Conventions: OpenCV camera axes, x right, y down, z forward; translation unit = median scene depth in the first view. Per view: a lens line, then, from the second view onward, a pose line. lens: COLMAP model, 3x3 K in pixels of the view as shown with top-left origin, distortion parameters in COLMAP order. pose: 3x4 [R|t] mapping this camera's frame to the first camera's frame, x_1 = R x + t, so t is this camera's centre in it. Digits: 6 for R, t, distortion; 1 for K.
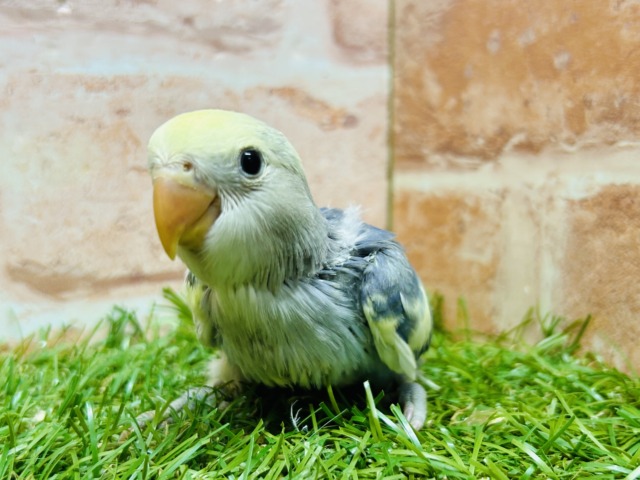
lens RADIAL K [[775.9, 0, 318.7], [0, 775.9, 244.5], [0, 0, 1]] dist [0.106376, -0.454999]
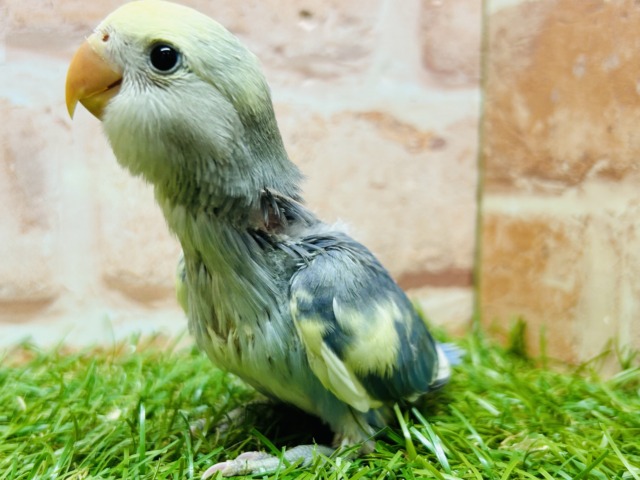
lens RADIAL K [[775.9, 0, 318.7], [0, 775.9, 244.5], [0, 0, 1]] dist [0.106376, -0.454999]
pose [[0.983361, 0.031331, -0.178941, 0.086284], [-0.034469, 0.999301, -0.014454, -0.009629], [0.178363, 0.020381, 0.983754, -0.024326]]
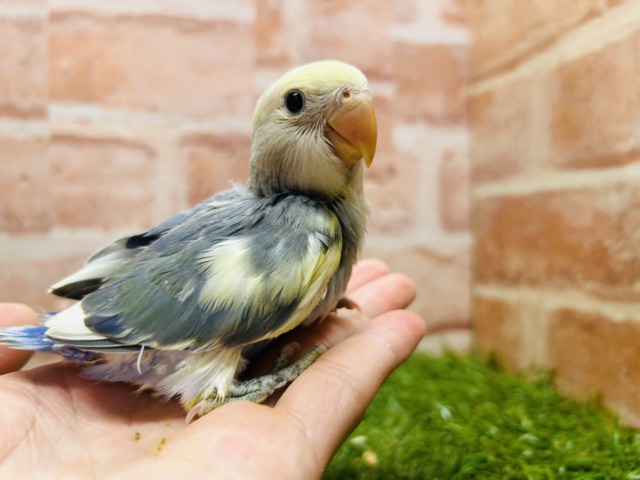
lens RADIAL K [[536.1, 0, 320.0], [0, 536.1, 240.0], [0, 0, 1]] dist [-0.000123, -0.002777]
pose [[0.955669, 0.006757, -0.294364, 0.150237], [-0.033183, 0.995839, -0.084873, -0.097927], [0.292566, 0.090879, 0.951917, -0.551772]]
